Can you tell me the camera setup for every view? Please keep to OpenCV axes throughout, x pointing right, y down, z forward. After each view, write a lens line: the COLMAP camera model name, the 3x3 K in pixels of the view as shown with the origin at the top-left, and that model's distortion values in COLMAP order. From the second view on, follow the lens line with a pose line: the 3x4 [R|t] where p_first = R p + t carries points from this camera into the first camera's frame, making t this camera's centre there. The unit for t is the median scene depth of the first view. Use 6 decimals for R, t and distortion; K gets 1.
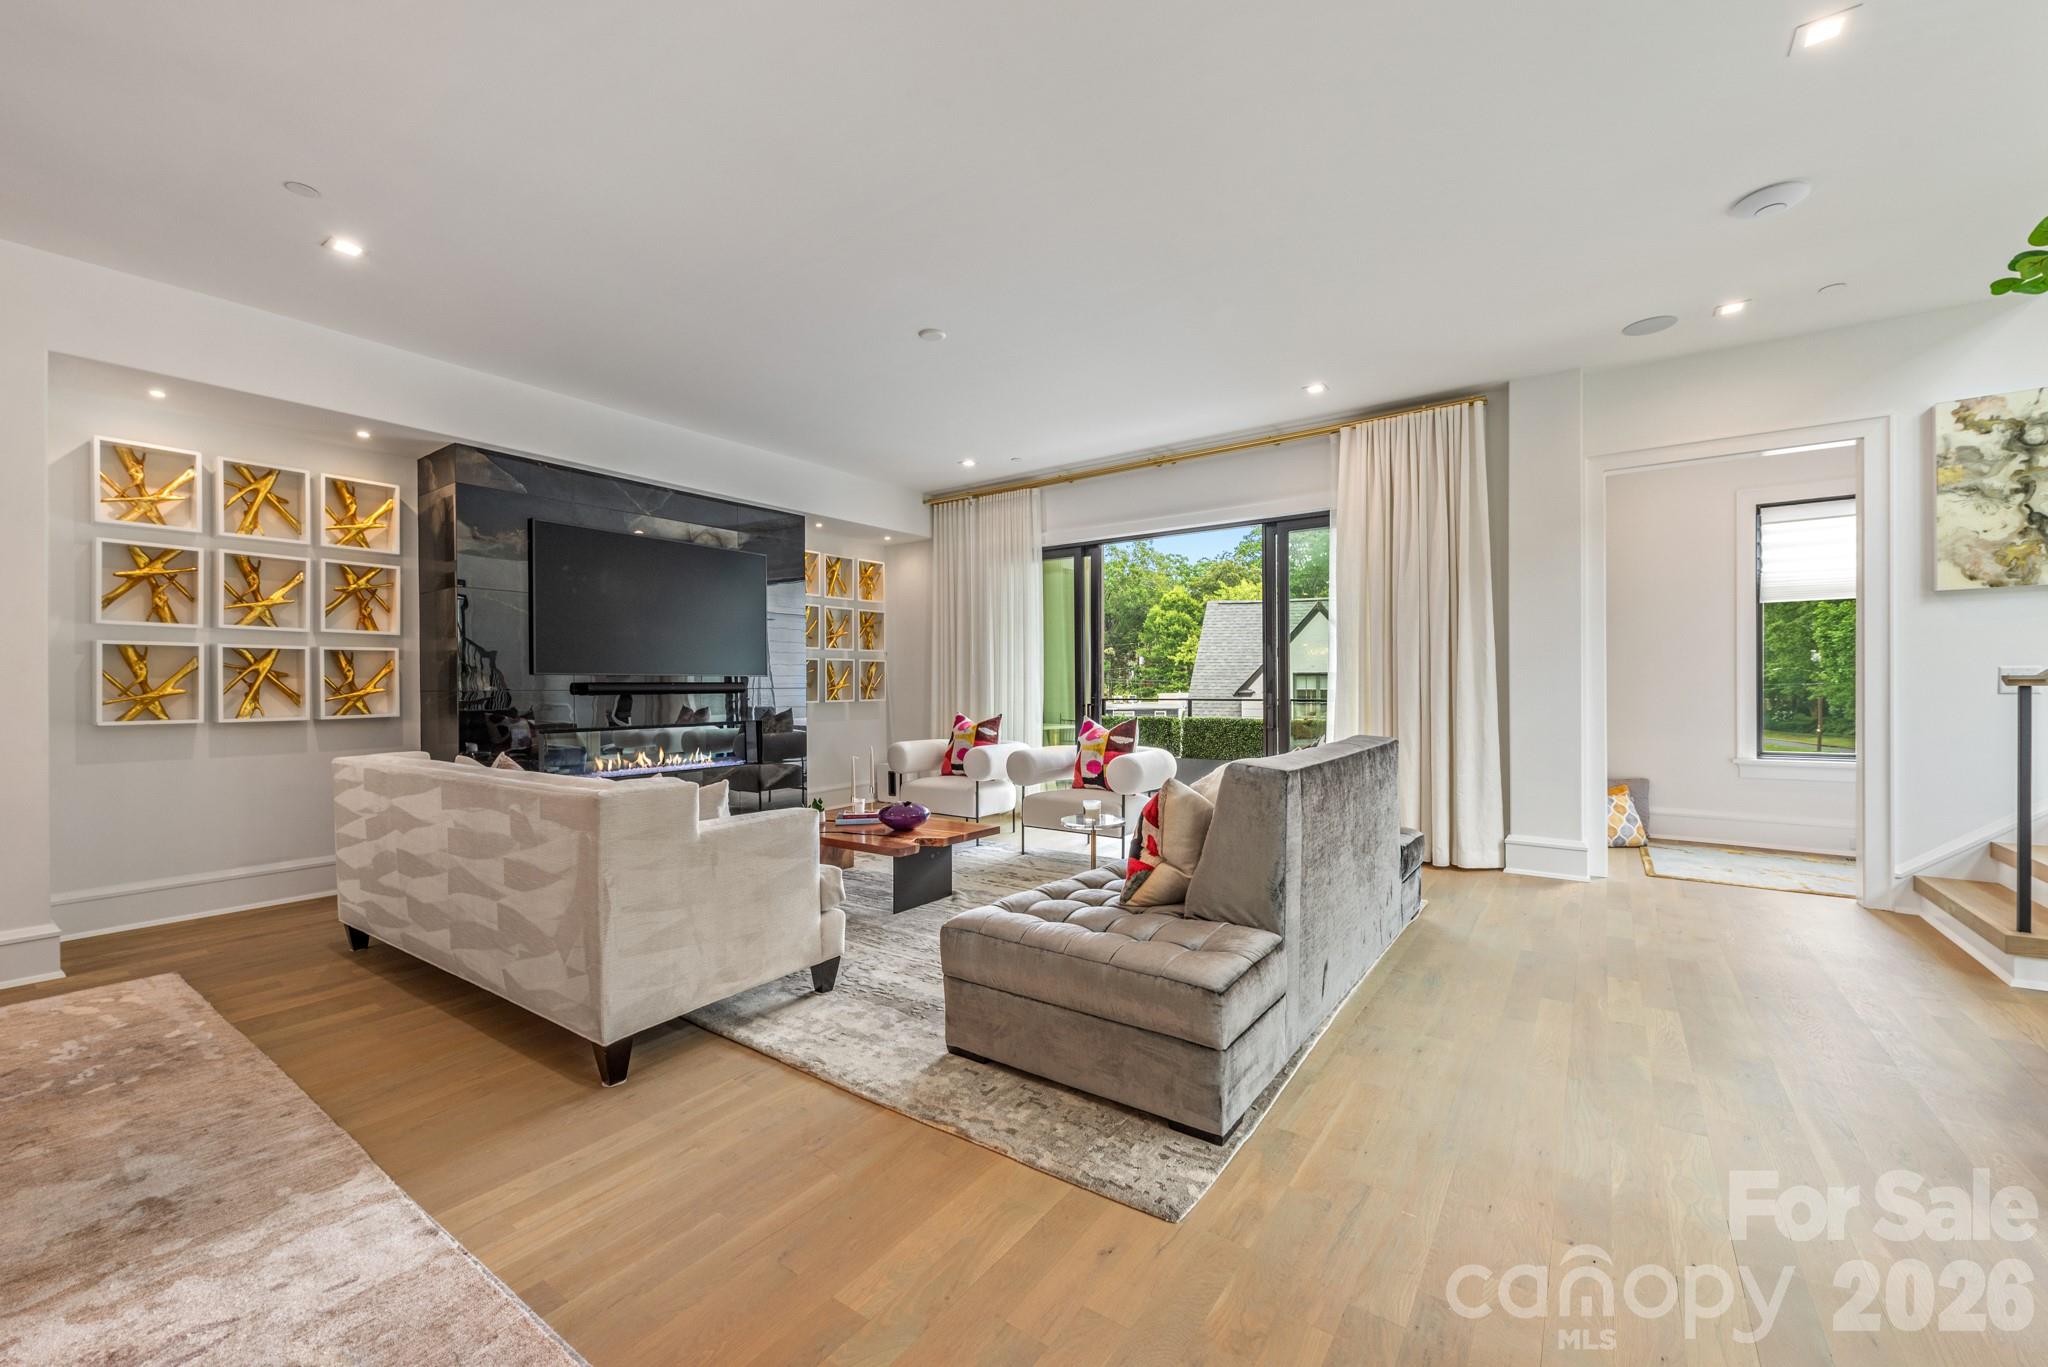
lens RADIAL K [[801.2, 0, 1032.0], [0, 801.2, 685.2], [0, 0, 1]] dist [0.004931, -0.000584]
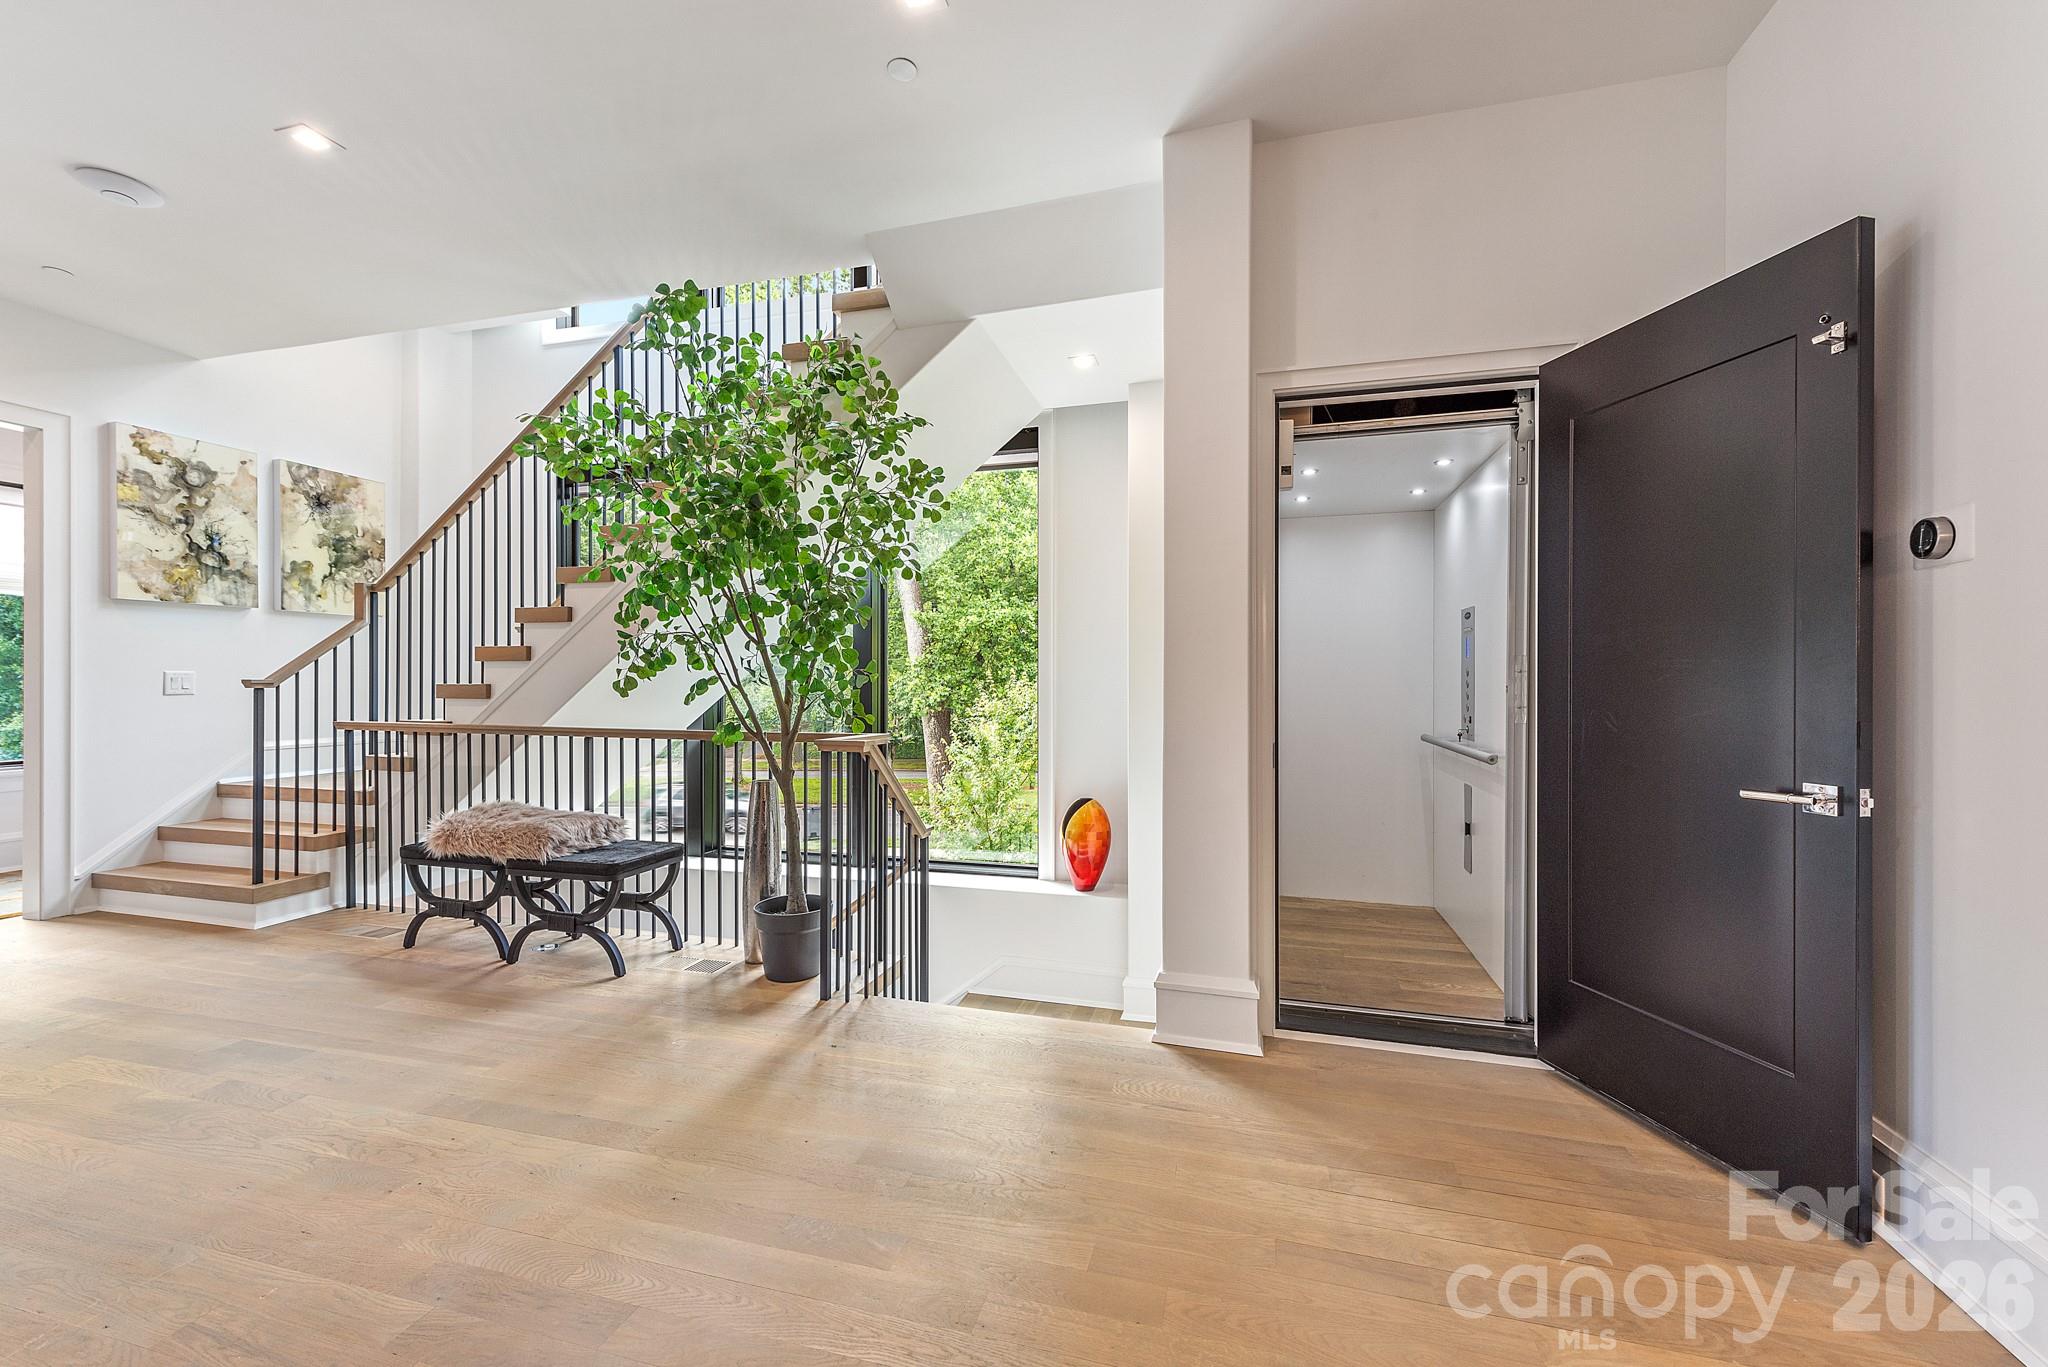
lens RADIAL K [[801.2, 0, 1032.0], [0, 801.2, 685.2], [0, 0, 1]] dist [0.004931, -0.000584]
pose [[-0.347625, 0.004523, 0.937623, -0.269565], [0.001308, 0.999990, -0.004339, 0.002942], [-0.937633, -0.000282, -0.347628, 0.223377]]
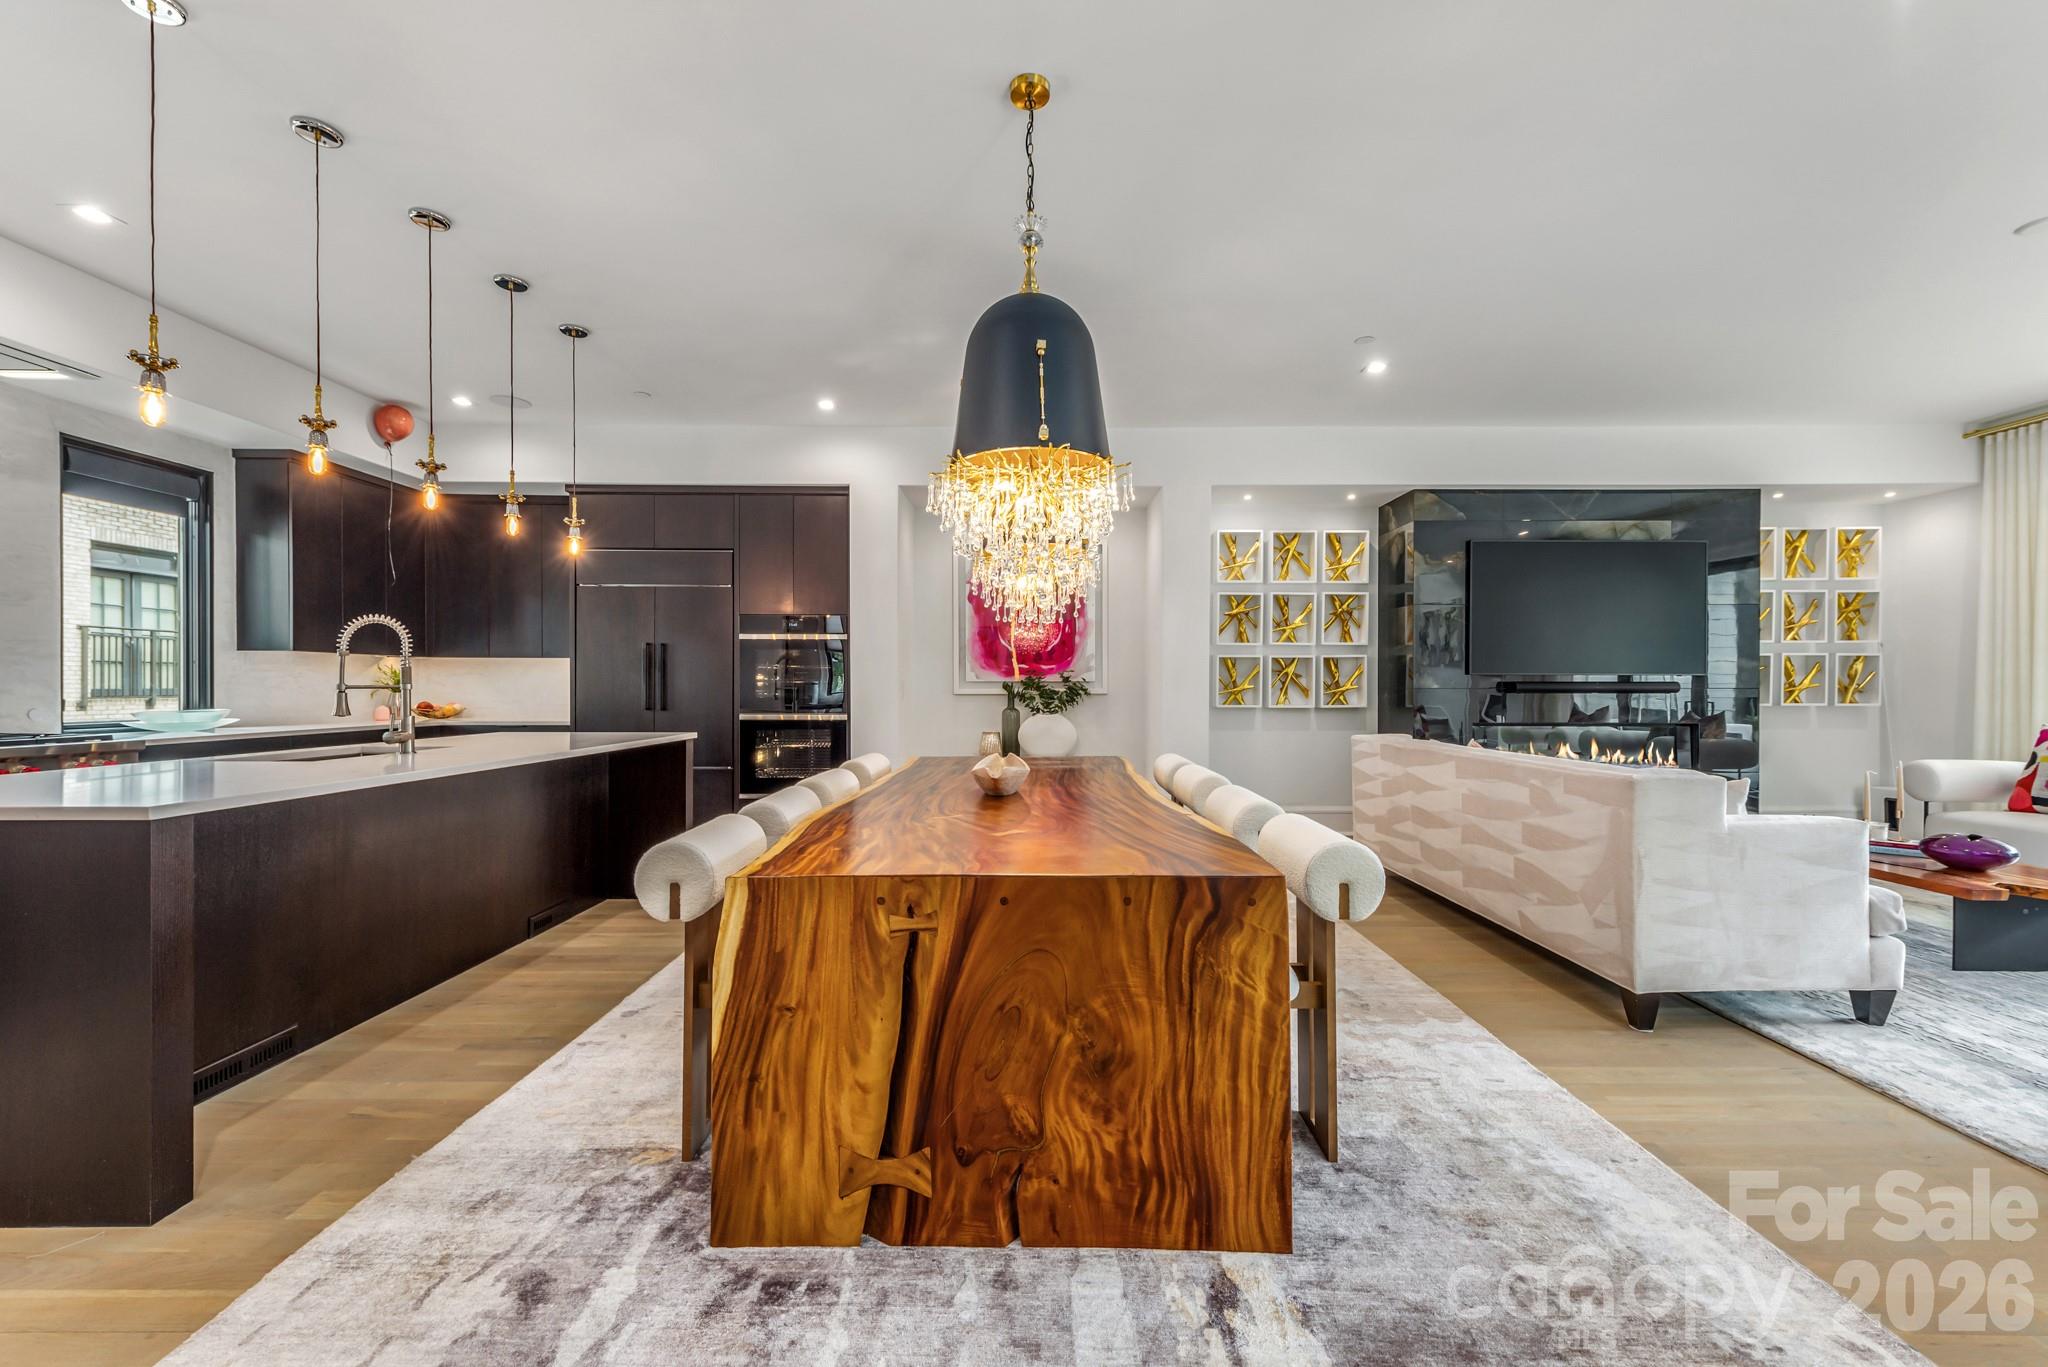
lens RADIAL K [[789.3, 0, 1025.3], [0, 789.3, 689.8], [0, 0, 1]] dist [-0.001402, -0.000606]
pose [[0.569553, 0.010776, -0.821884, -0.059638], [-0.004640, 0.999940, 0.009895, 0.000541], [0.821941, -0.001822, 0.569569, -0.224542]]
